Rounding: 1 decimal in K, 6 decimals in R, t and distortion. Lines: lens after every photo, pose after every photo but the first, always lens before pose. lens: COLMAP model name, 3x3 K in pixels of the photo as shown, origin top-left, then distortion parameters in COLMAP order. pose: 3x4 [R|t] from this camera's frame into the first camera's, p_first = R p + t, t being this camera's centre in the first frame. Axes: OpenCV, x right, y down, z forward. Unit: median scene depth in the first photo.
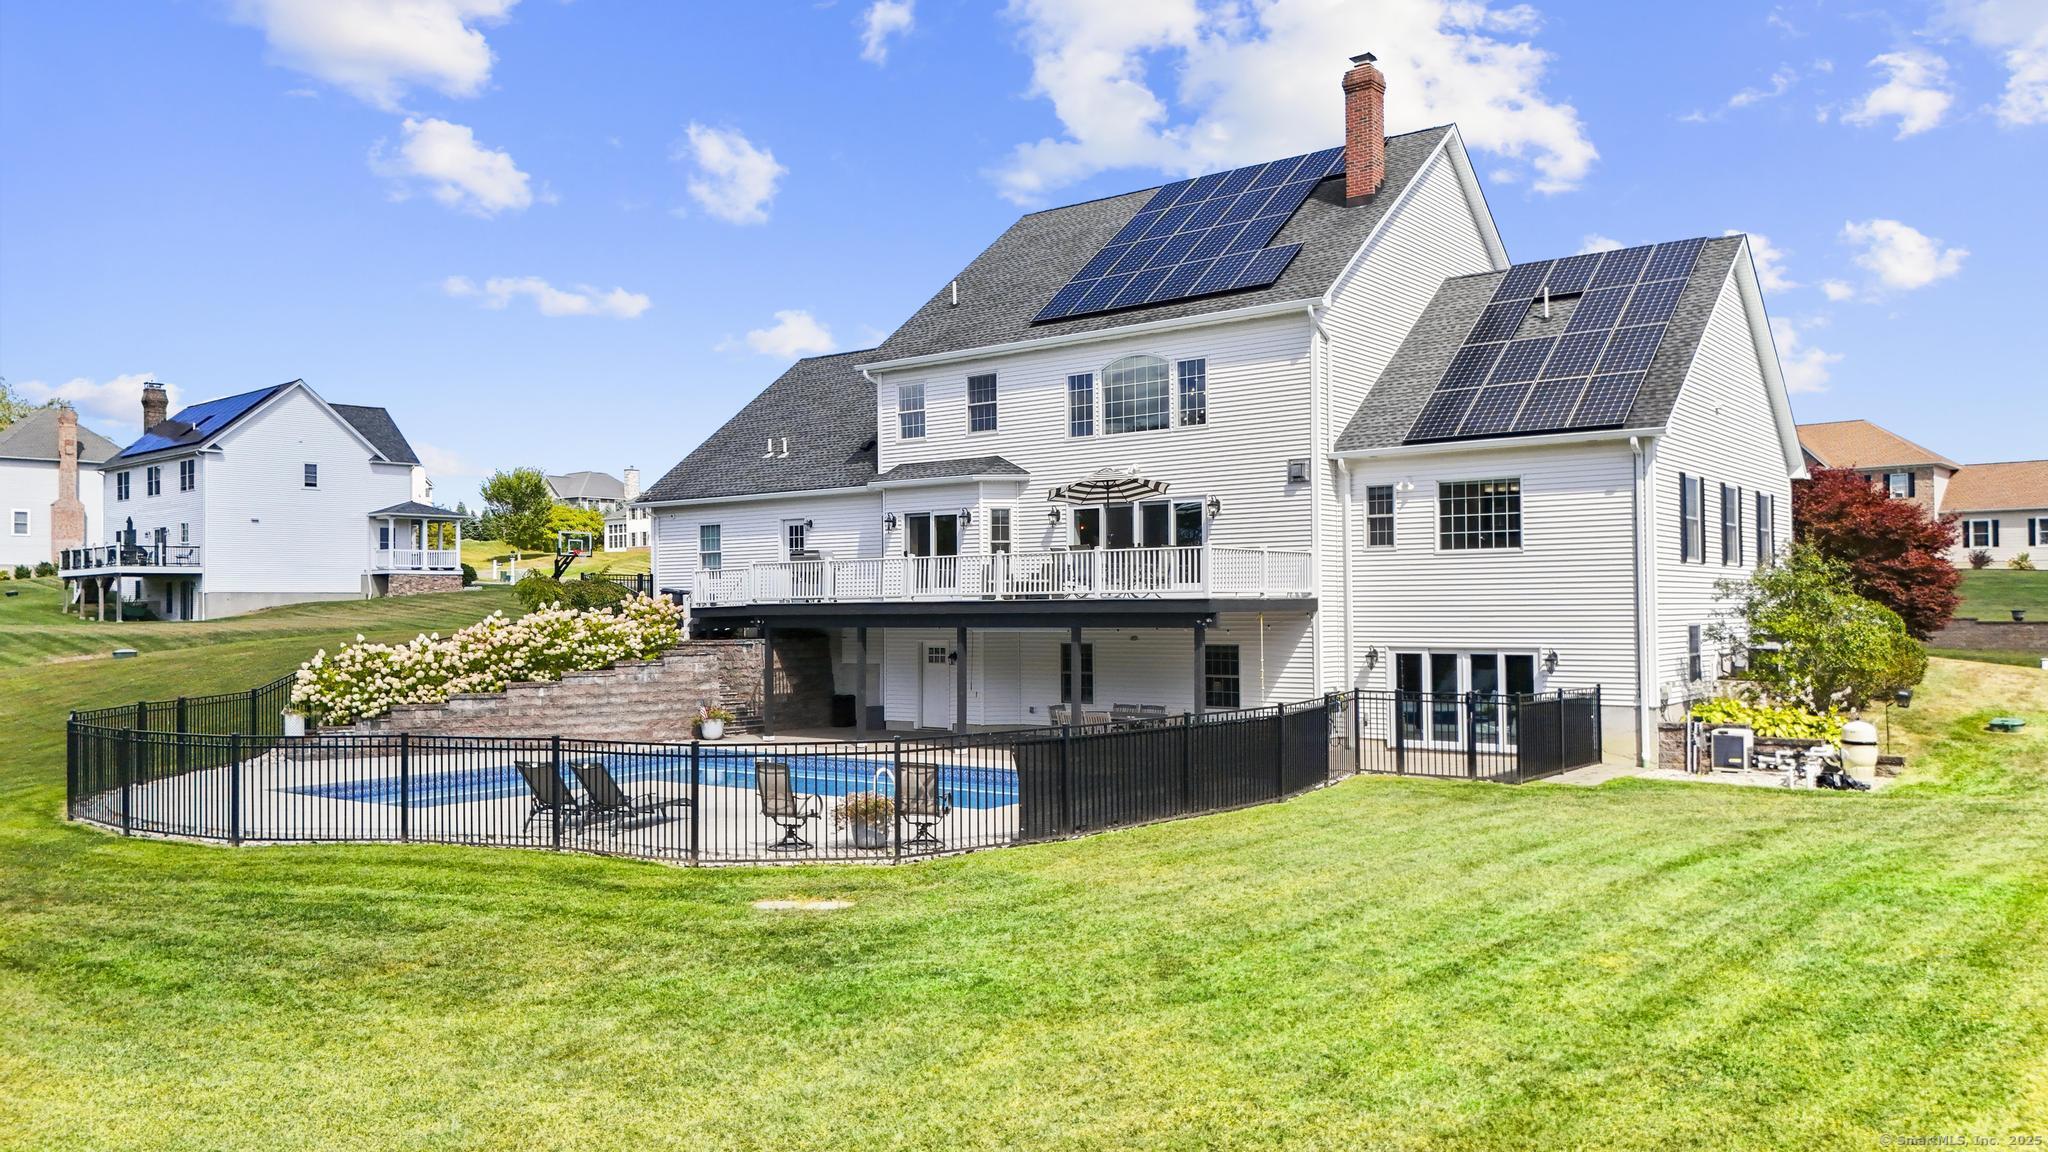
lens RADIAL K [[1517.6, 0, 1019.5], [0, 1517.6, 577.6], [0, 0, 1]] dist [0.022030, -0.024430]
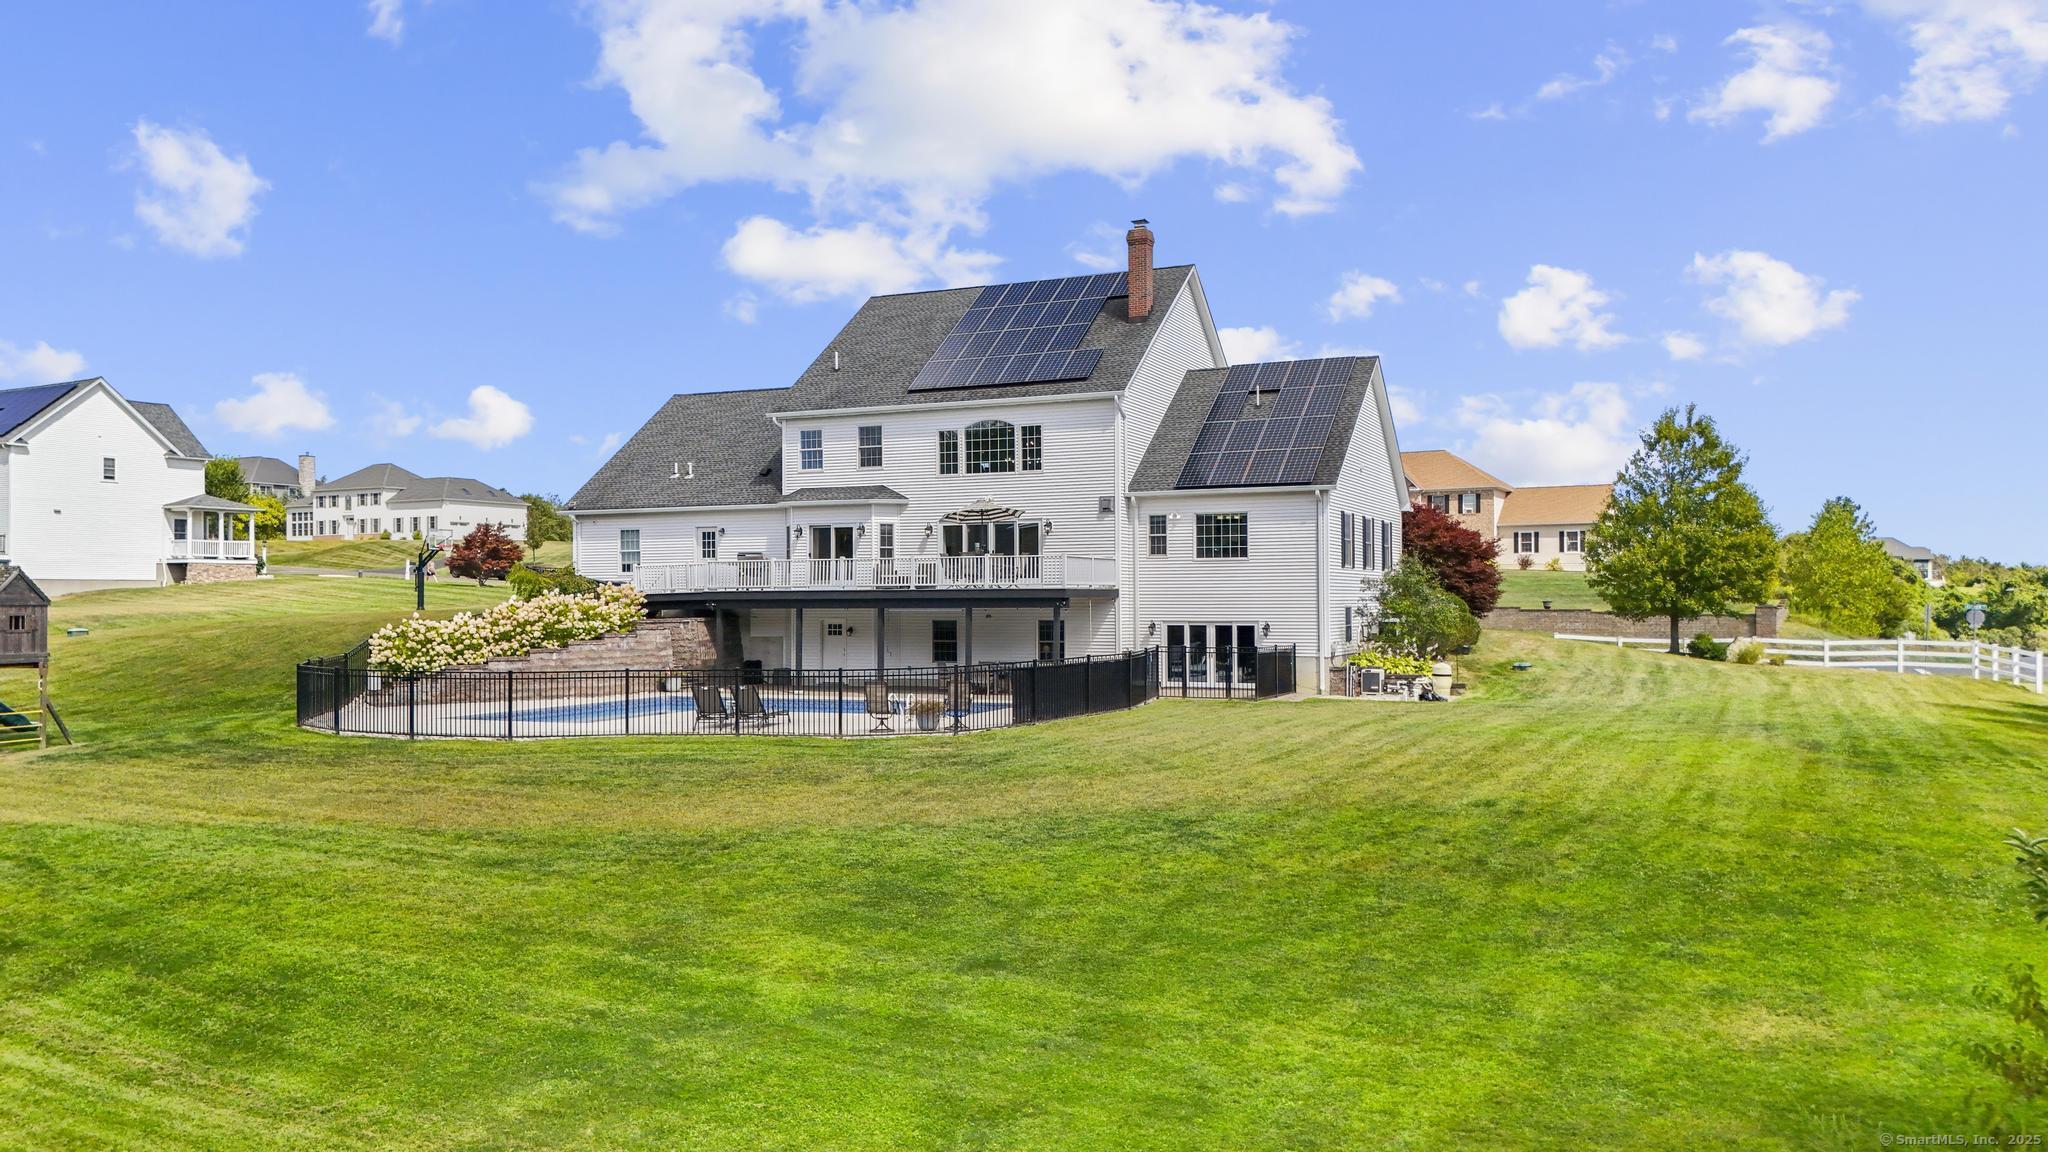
lens RADIAL K [[1517.6, 0, 1032.8], [0, 1517.6, 579.0], [0, 0, 1]] dist [0.022030, -0.024430]
pose [[0.970724, 0.006582, 0.240106, -0.227871], [-0.008012, 0.999956, 0.004977, -0.002769], [-0.240062, -0.006755, 0.970734, -0.406709]]
